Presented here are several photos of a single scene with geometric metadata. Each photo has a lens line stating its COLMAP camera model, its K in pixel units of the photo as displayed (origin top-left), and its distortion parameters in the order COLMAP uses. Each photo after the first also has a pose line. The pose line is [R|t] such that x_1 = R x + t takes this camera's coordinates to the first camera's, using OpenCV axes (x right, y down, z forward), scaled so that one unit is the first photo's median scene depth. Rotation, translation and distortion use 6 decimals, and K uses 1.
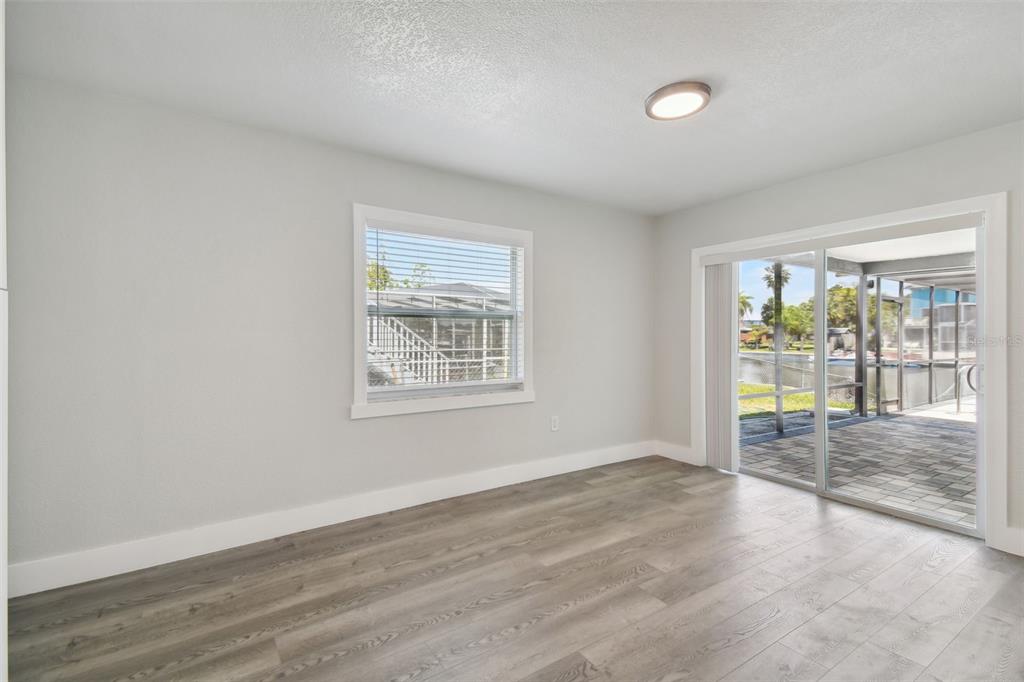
lens RADIAL K [[447.0, 0, 486.6], [0, 447.0, 332.8], [0, 0, 1]] dist [0.026679, -0.000026]
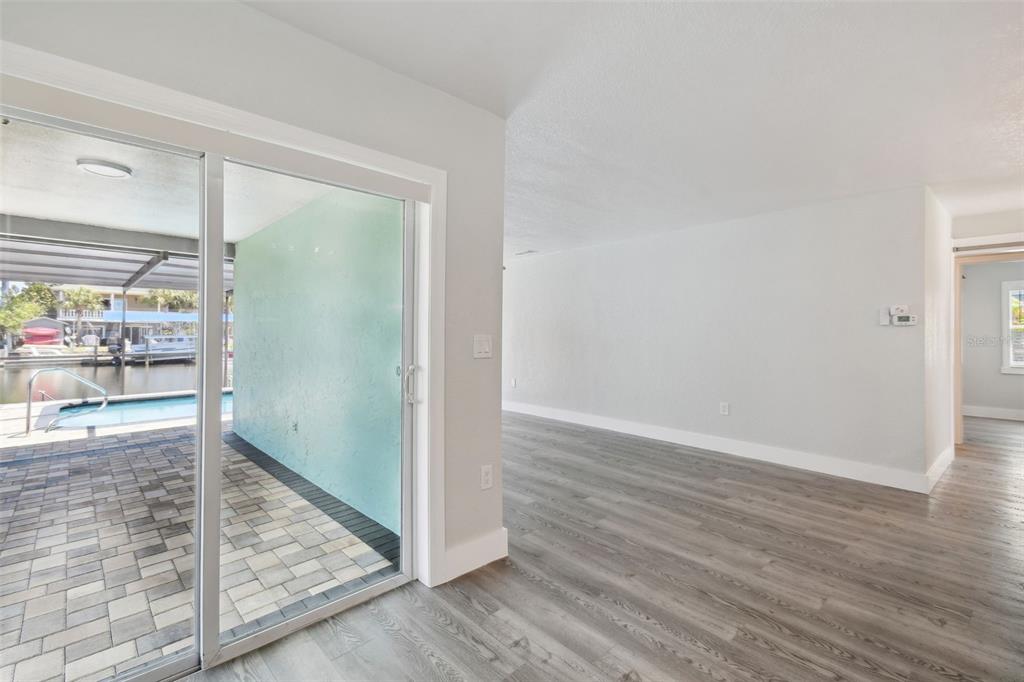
lens RADIAL K [[468.3, 0, 512.2], [0, 468.3, 353.4], [0, 0, 1]] dist [0.040151, 0.000187]
pose [[-0.193224, -0.045905, 0.980080, 0.257852], [-0.014935, 0.998927, 0.043843, -0.009867], [-0.981041, -0.006166, -0.193703, 1.159713]]
